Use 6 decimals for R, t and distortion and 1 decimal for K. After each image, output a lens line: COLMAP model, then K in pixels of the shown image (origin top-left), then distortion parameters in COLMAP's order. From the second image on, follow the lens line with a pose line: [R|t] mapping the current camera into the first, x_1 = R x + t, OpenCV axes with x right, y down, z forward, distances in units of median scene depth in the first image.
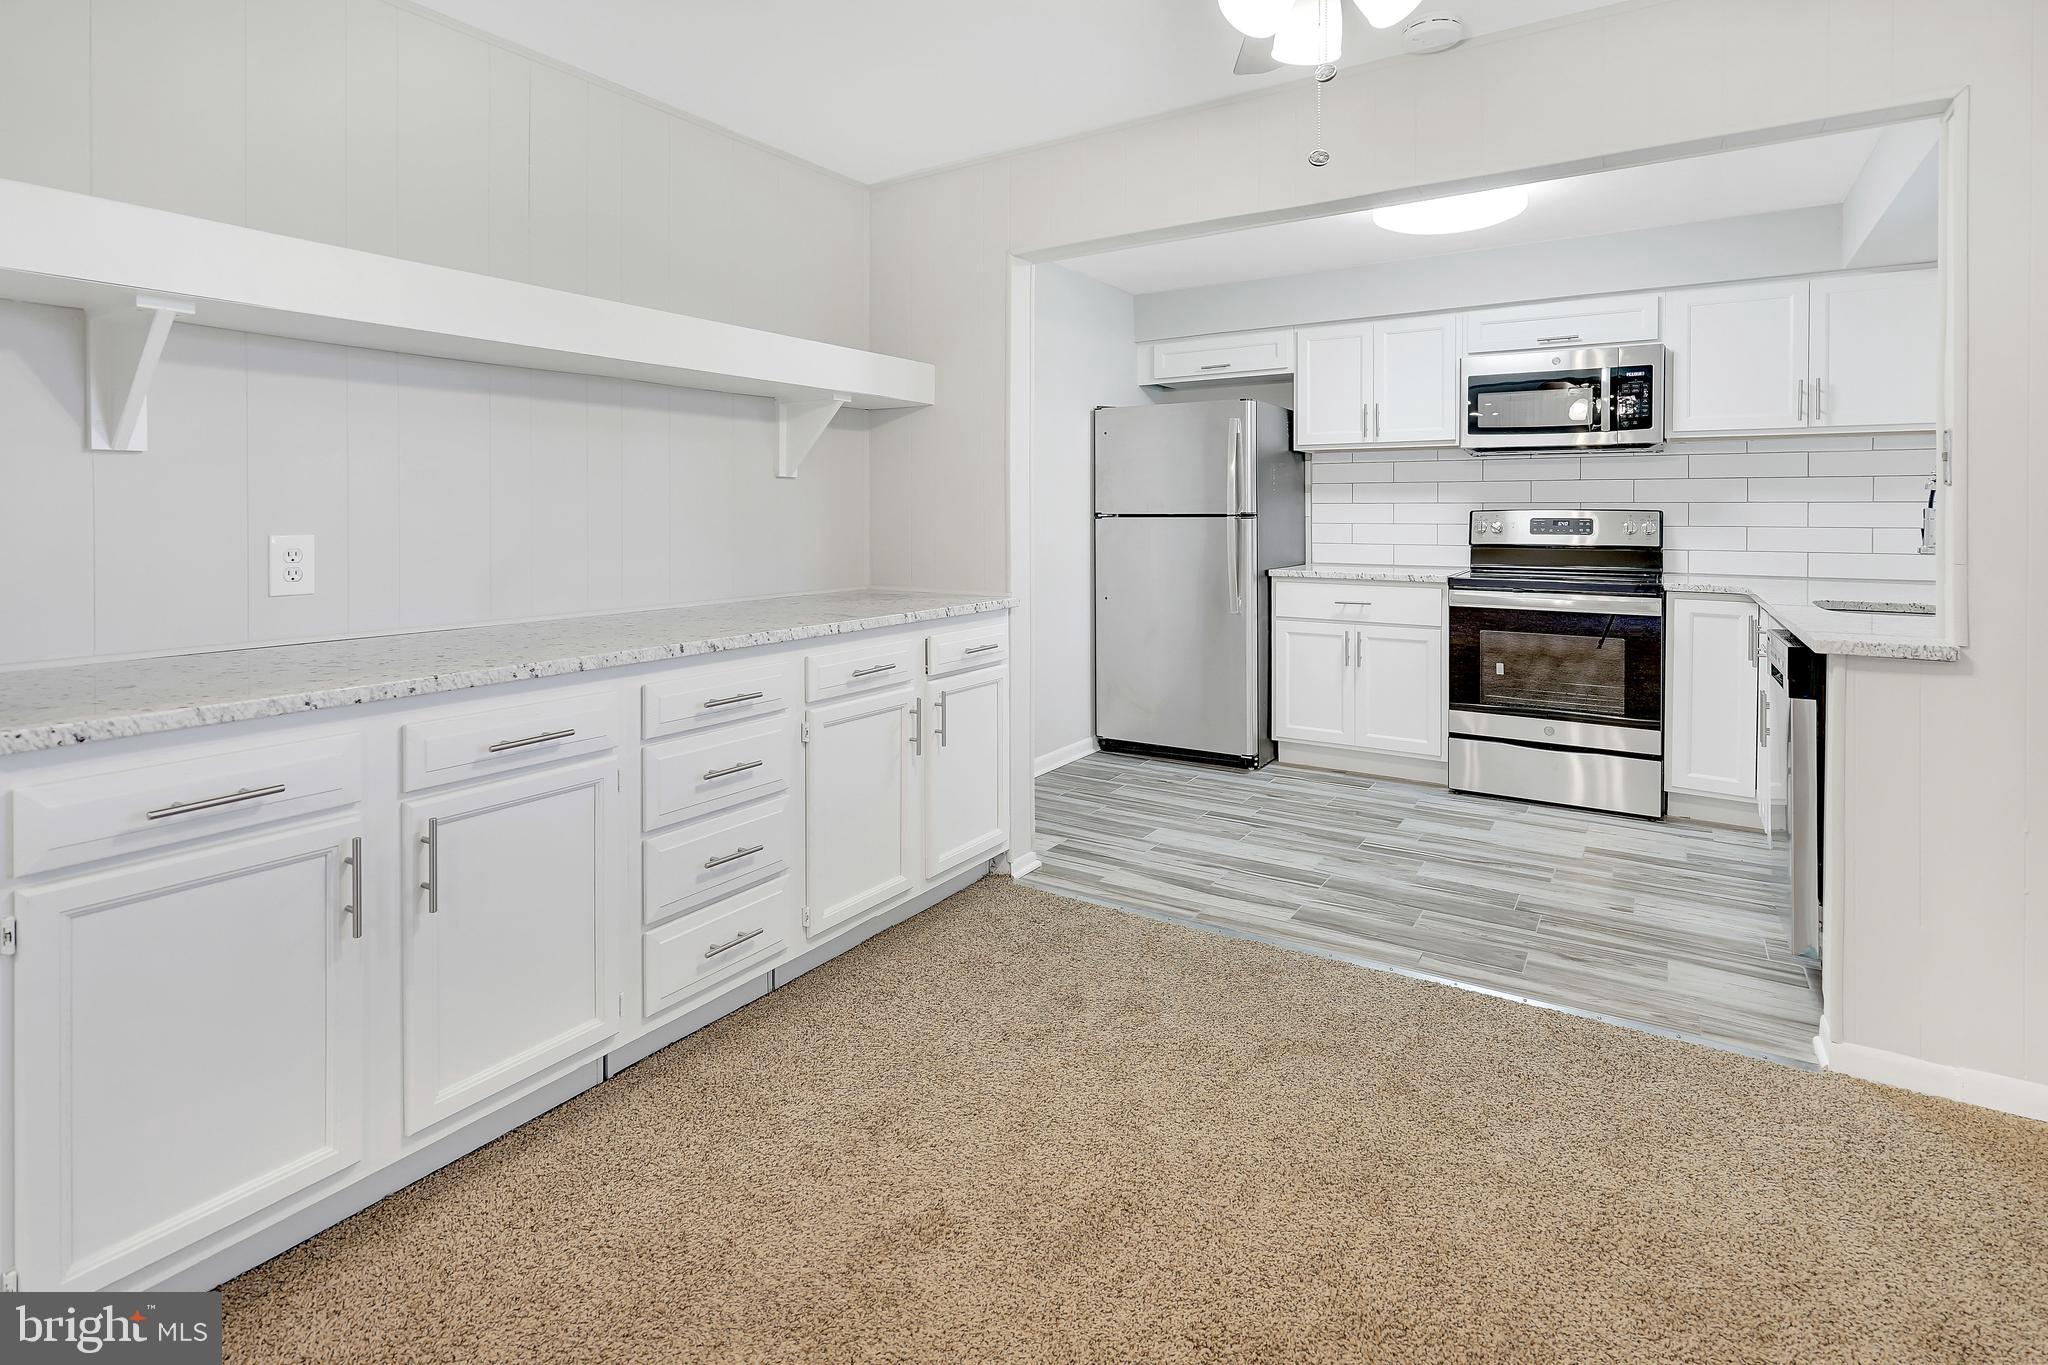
lens RADIAL K [[997.8, 0, 1028.8], [0, 997.8, 522.3], [0, 0, 1]] dist [0.000203, -0.000342]
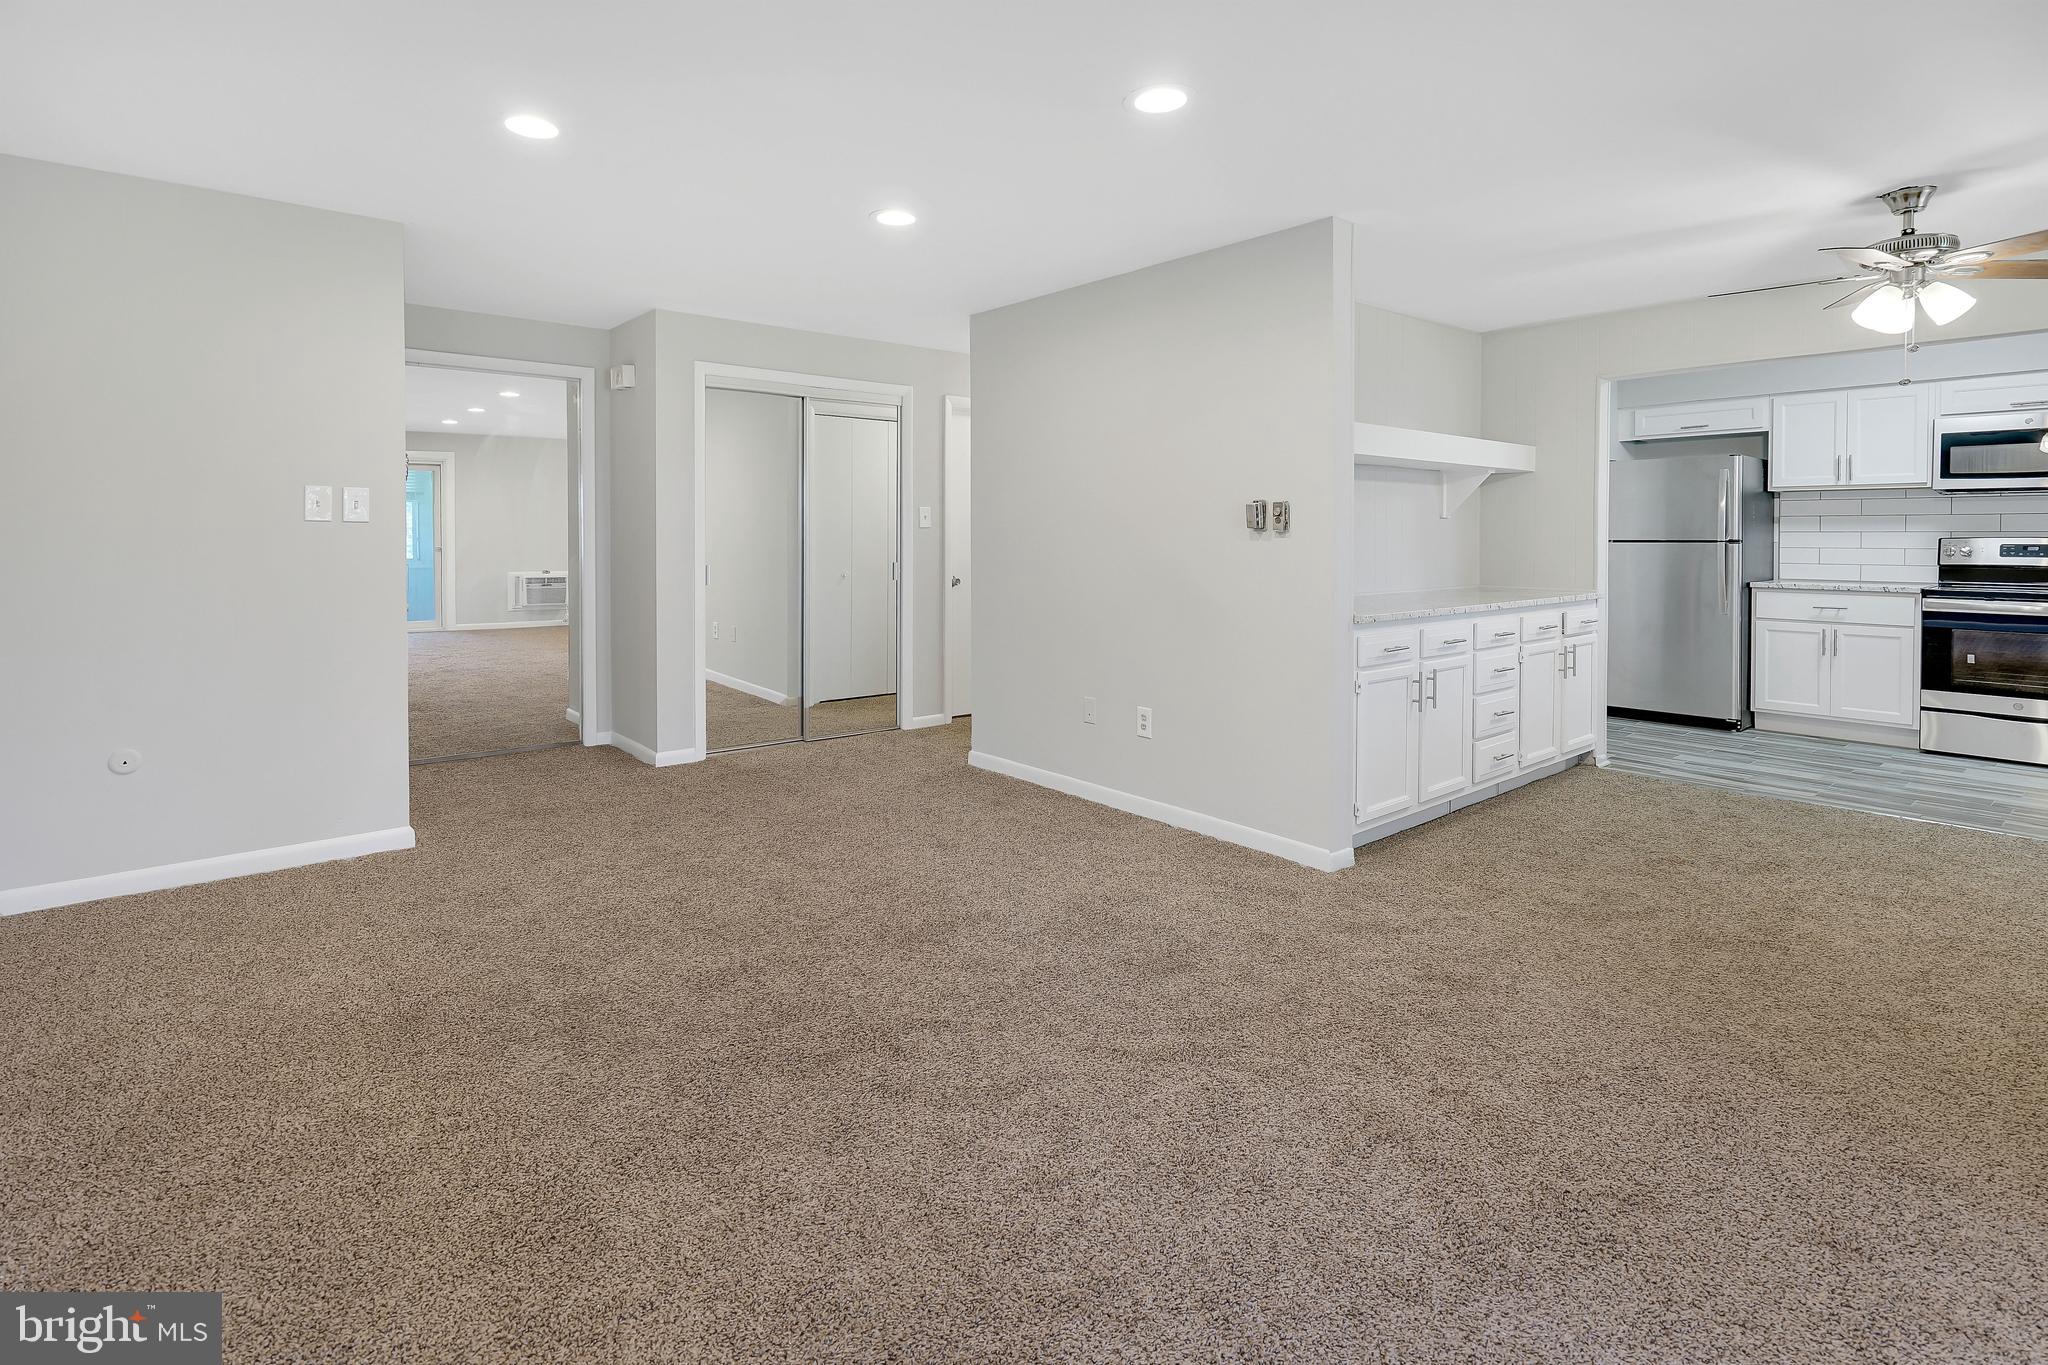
lens RADIAL K [[997.8, 0, 984.2], [0, 997.8, 556.3], [0, 0, 1]] dist [0.000203, -0.000342]
pose [[0.951935, 0.007878, -0.306198, -0.342420], [-0.004468, 0.999920, 0.011835, 0.001920], [0.306267, -0.009898, 0.951894, -0.609764]]
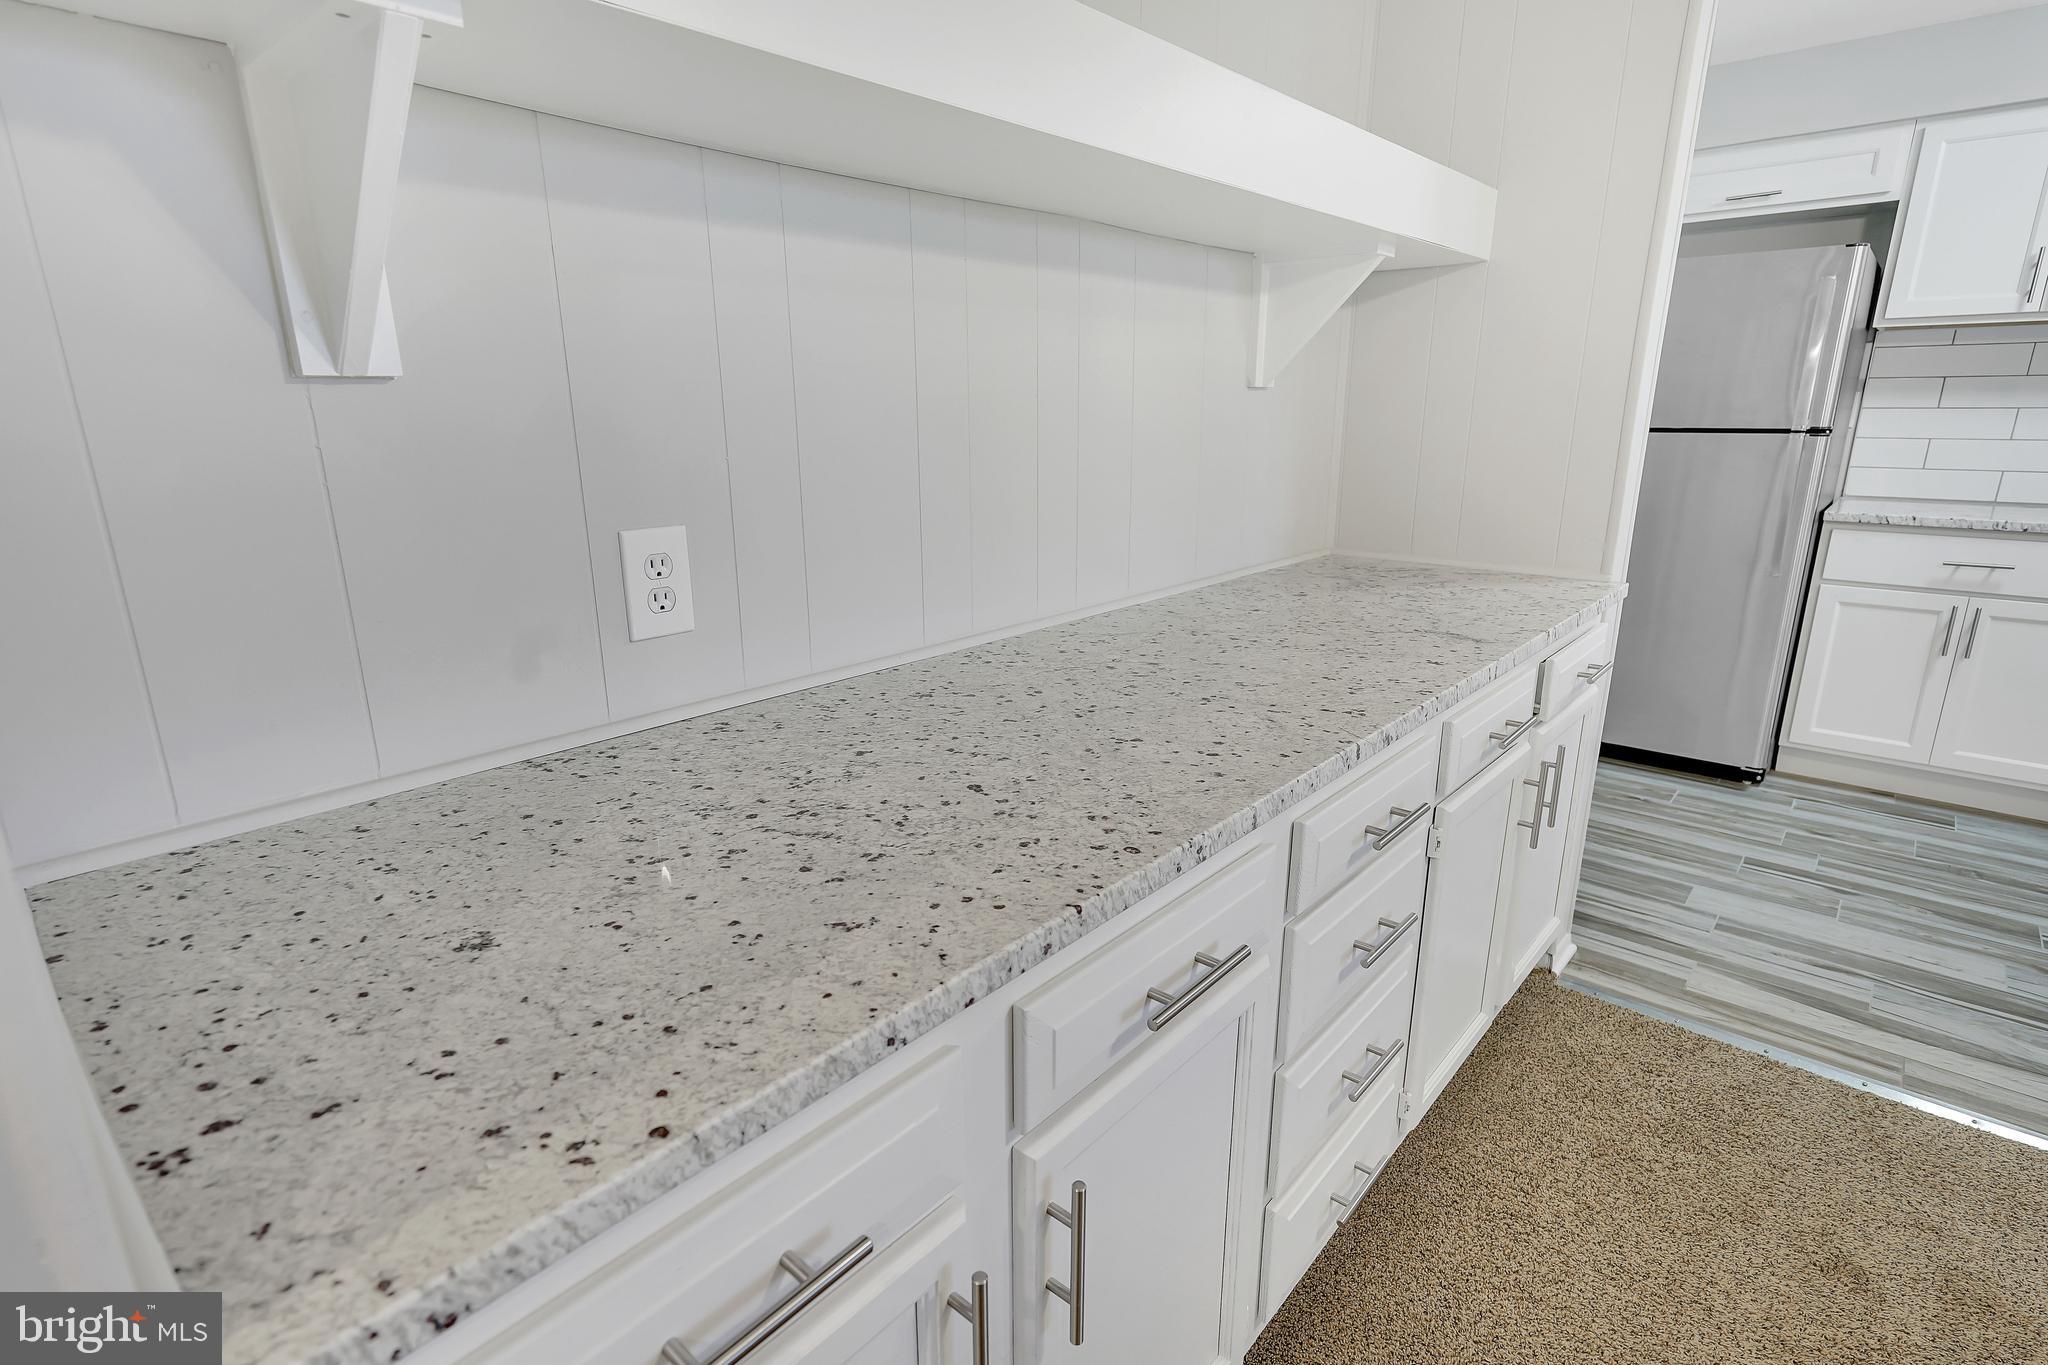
lens RADIAL K [[997.8, 0, 1004.3], [0, 997.8, 692.9], [0, 0, 1]] dist [0.000203, -0.000342]
pose [[0.986079, 0.039614, -0.161487, -0.215176], [0.005522, 0.962868, 0.269917, -0.022117], [0.166183, -0.267051, 0.949245, 0.230252]]
